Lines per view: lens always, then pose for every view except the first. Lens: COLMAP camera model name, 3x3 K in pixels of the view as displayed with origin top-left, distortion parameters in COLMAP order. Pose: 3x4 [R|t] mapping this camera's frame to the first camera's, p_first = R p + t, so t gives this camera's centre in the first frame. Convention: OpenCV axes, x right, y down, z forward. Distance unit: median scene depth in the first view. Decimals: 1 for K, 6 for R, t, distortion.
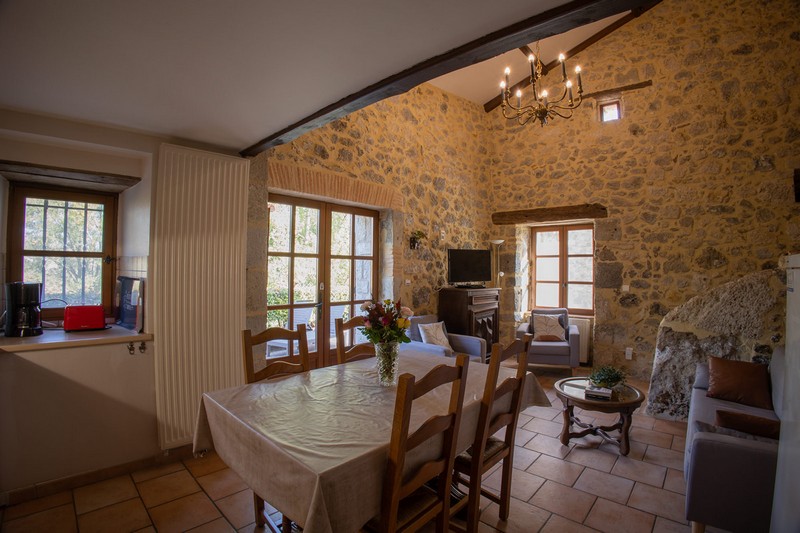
lens RADIAL K [[363.8, 0, 400.0], [0, 363.8, 266.5], [0, 0, 1]] dist [-0.139239, 0.027303]
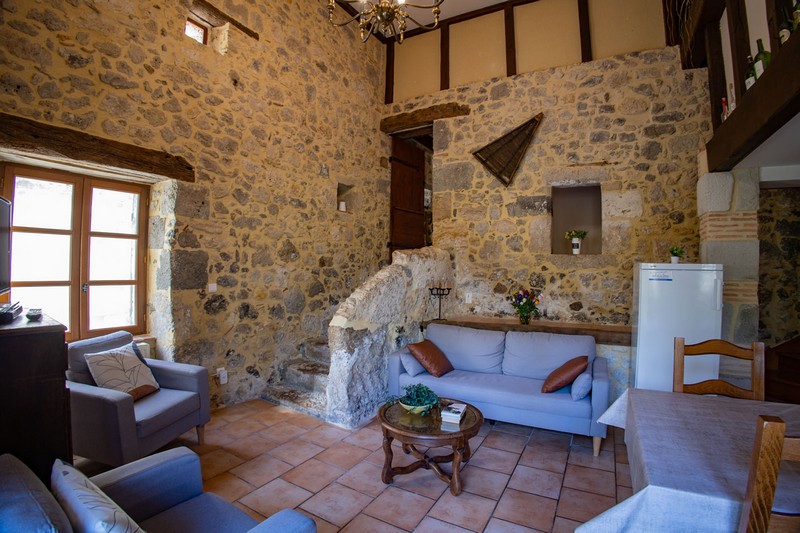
lens RADIAL K [[363.8, 0, 400.0], [0, 363.8, 266.5], [0, 0, 1]] dist [-0.139239, 0.027303]
pose [[-0.222306, -0.008492, 0.974940, -0.143543], [-0.026261, 0.999651, 0.002719, 0.007337], [-0.974623, -0.024998, -0.222452, 0.810144]]
